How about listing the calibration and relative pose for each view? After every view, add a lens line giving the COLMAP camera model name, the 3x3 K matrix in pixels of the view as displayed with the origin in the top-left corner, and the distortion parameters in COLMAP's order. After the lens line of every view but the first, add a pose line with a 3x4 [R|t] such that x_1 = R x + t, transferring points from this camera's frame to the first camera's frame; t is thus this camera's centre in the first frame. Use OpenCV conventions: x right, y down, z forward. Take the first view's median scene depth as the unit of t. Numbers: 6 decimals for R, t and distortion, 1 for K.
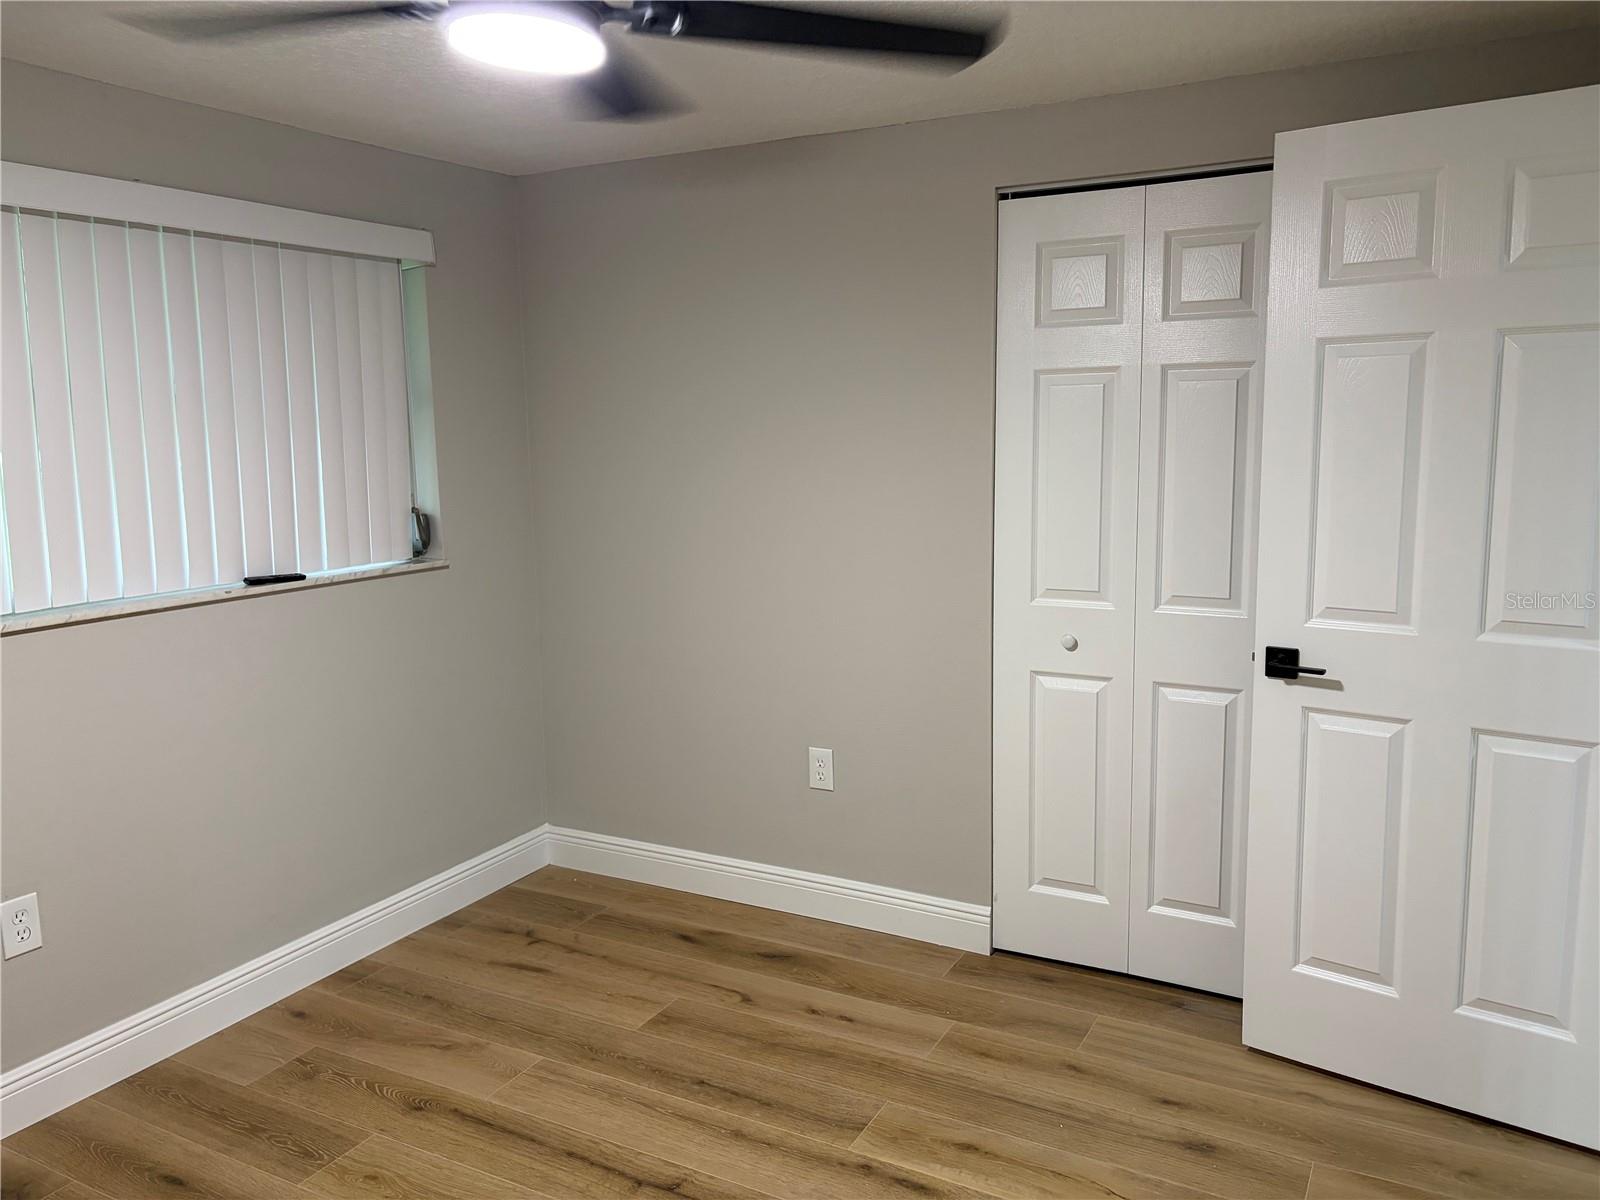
lens RADIAL K [[1204.5, 0, 813.2], [0, 1204.5, 589.7], [0, 0, 1]] dist [0.061599, -0.069349]
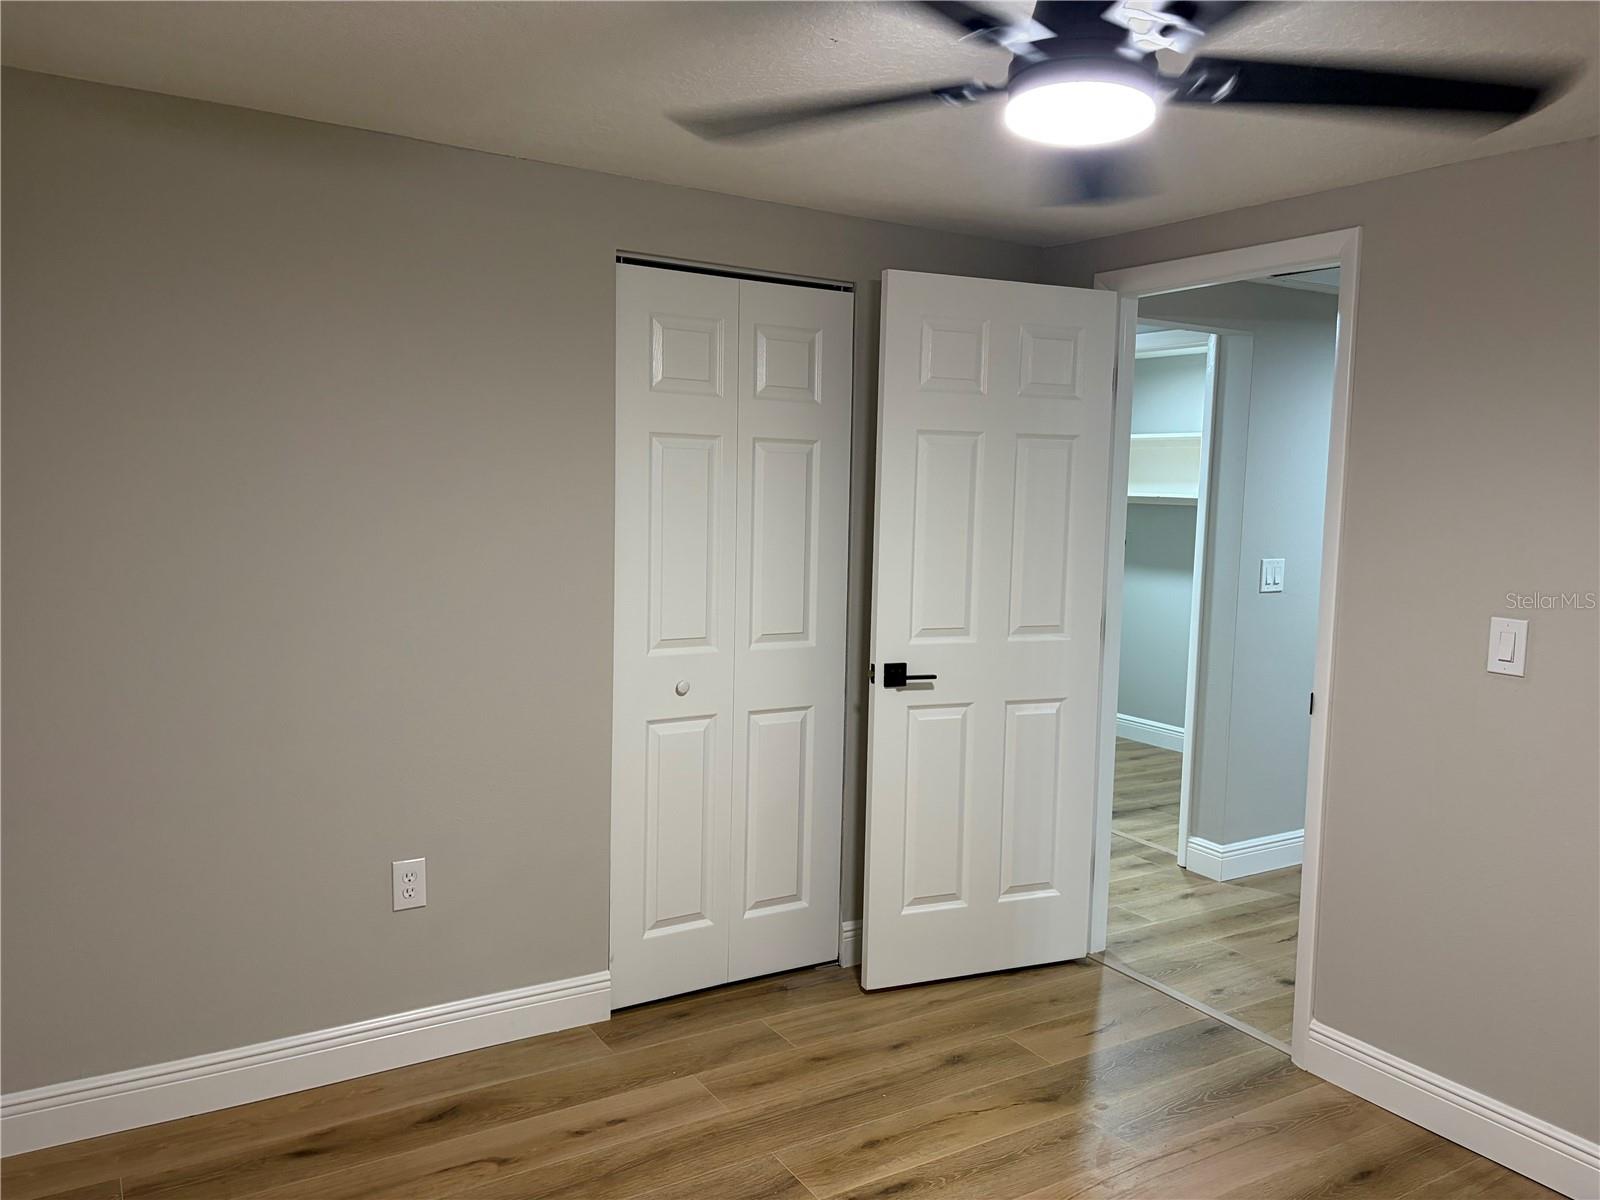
lens RADIAL K [[1204.5, 0, 802.6], [0, 1204.5, 591.6], [0, 0, 1]] dist [0.061599, -0.069349]
pose [[0.494718, -0.045764, 0.867848, -0.702095], [0.088393, 0.996083, 0.002138, -0.036162], [-0.864546, 0.075654, 0.496826, 0.402531]]
